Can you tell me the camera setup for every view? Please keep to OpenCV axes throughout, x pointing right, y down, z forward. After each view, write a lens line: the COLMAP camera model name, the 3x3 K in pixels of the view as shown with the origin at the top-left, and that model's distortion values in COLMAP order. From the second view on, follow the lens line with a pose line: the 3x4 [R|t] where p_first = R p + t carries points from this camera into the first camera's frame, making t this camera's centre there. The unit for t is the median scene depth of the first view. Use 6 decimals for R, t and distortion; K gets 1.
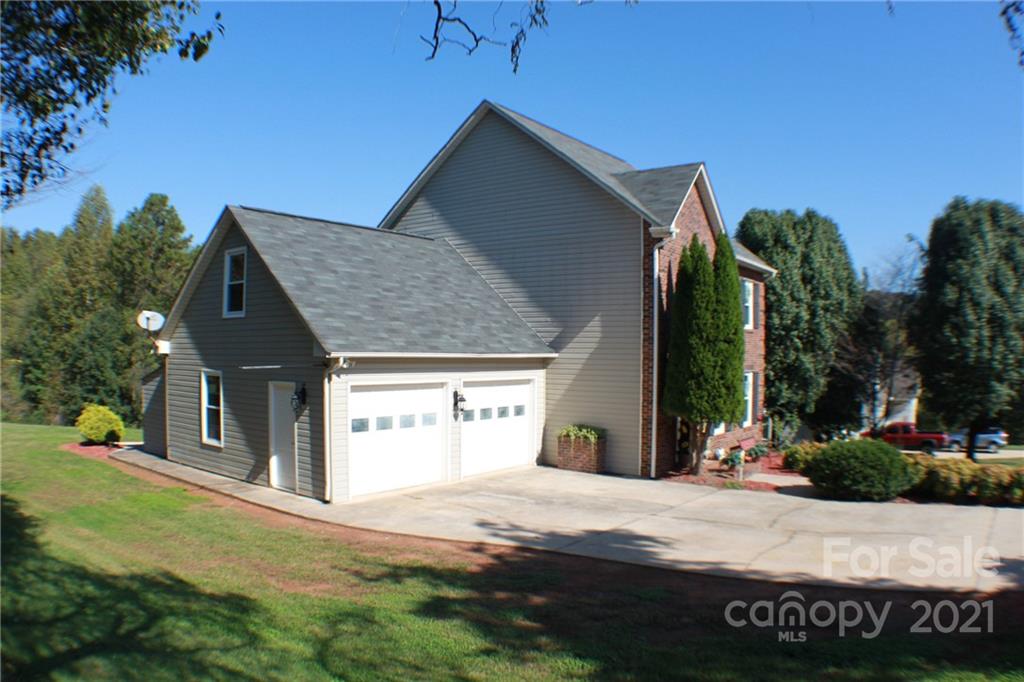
lens RADIAL K [[739.7, 0, 531.4], [0, 739.7, 353.4], [0, 0, 1]] dist [-0.335896, 0.095291]
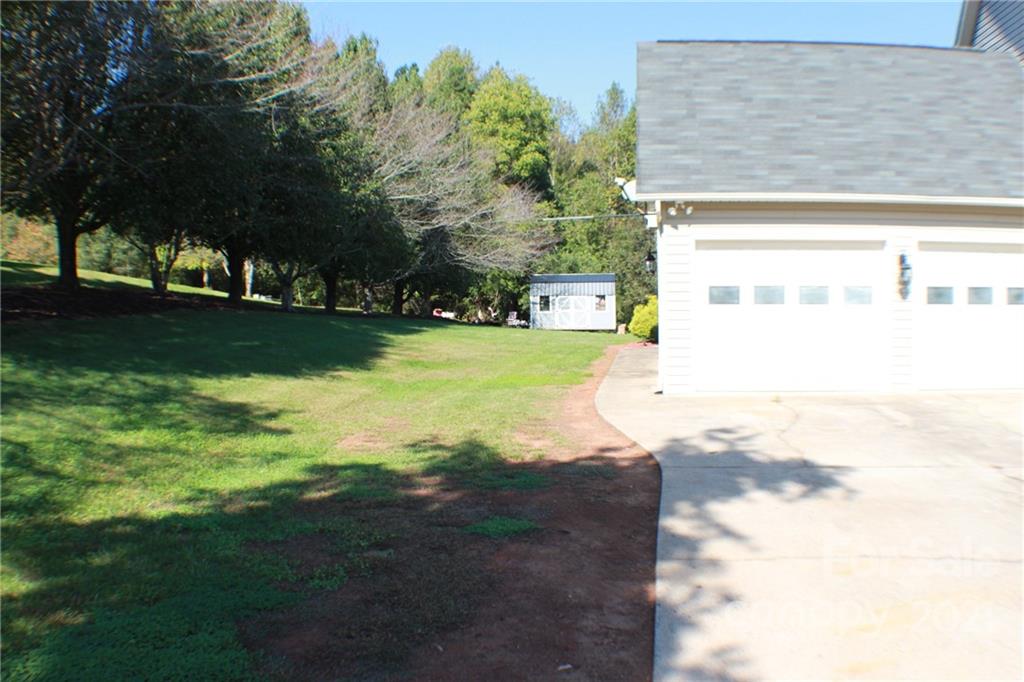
lens RADIAL K [[899.3, 0, 529.4], [0, 899.3, 352.7], [0, 0, 1]] dist [-0.327876, 0.105621]
pose [[0.449365, 0.059290, -0.891379, 0.401805], [0.019956, 0.996880, 0.076368, 0.070778], [0.893125, -0.052106, 0.446780, 0.345502]]
